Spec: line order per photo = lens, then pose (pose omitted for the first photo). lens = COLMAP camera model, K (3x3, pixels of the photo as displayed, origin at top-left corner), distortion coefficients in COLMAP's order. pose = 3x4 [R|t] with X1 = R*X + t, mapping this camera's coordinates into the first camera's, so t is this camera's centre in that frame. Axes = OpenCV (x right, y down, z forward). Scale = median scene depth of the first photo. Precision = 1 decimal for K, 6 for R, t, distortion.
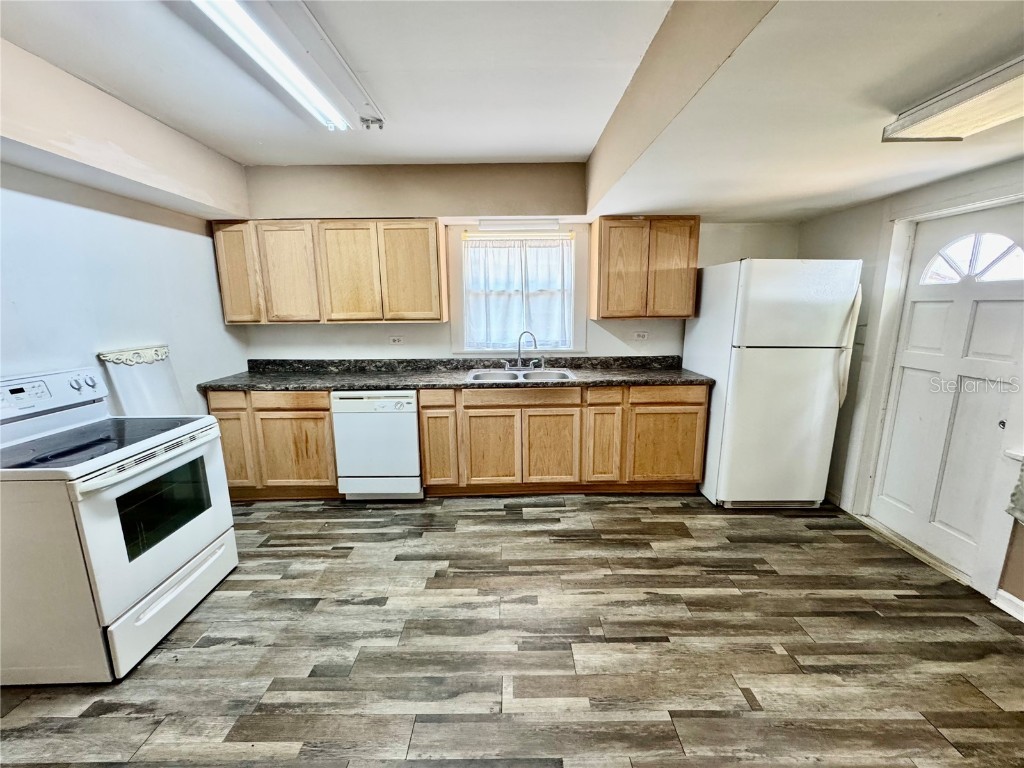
lens RADIAL K [[408.6, 0, 511.9], [0, 408.6, 380.5], [0, 0, 1]] dist [-0.001573, 0.000209]
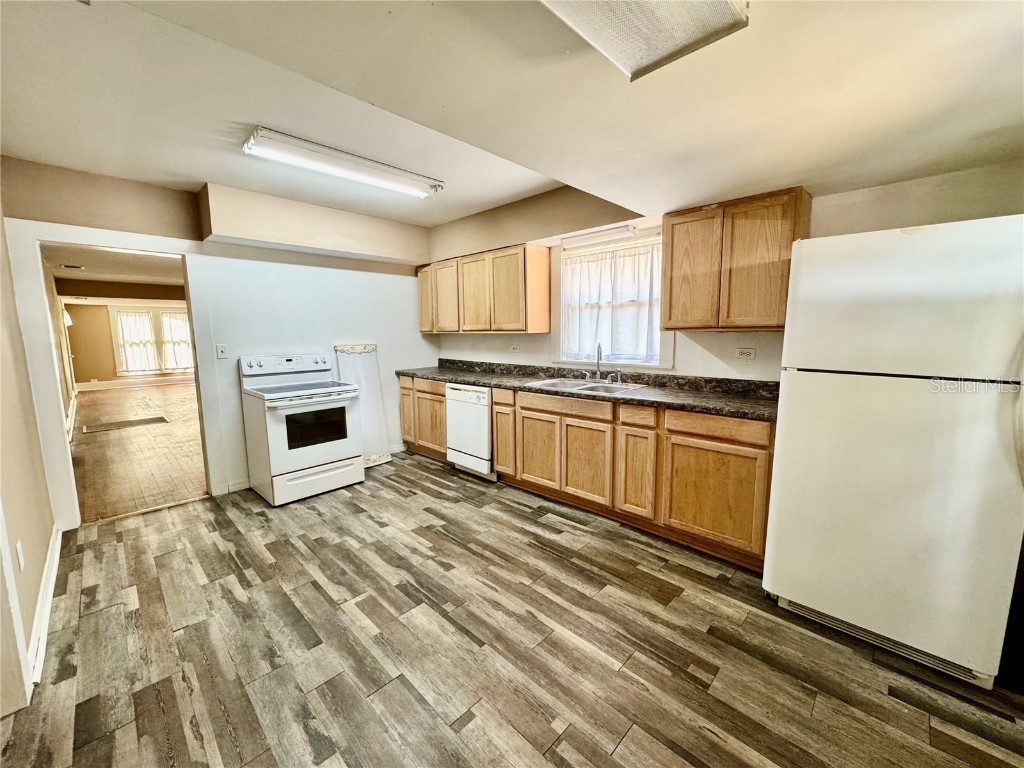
lens RADIAL K [[408.6, 0, 511.9], [0, 408.6, 380.5], [0, 0, 1]] dist [-0.001573, 0.000209]
pose [[0.713739, 0.086998, -0.694987, 0.646678], [-0.121182, 0.992630, -0.000194, -0.005656], [0.689849, 0.084358, 0.719022, 0.173424]]
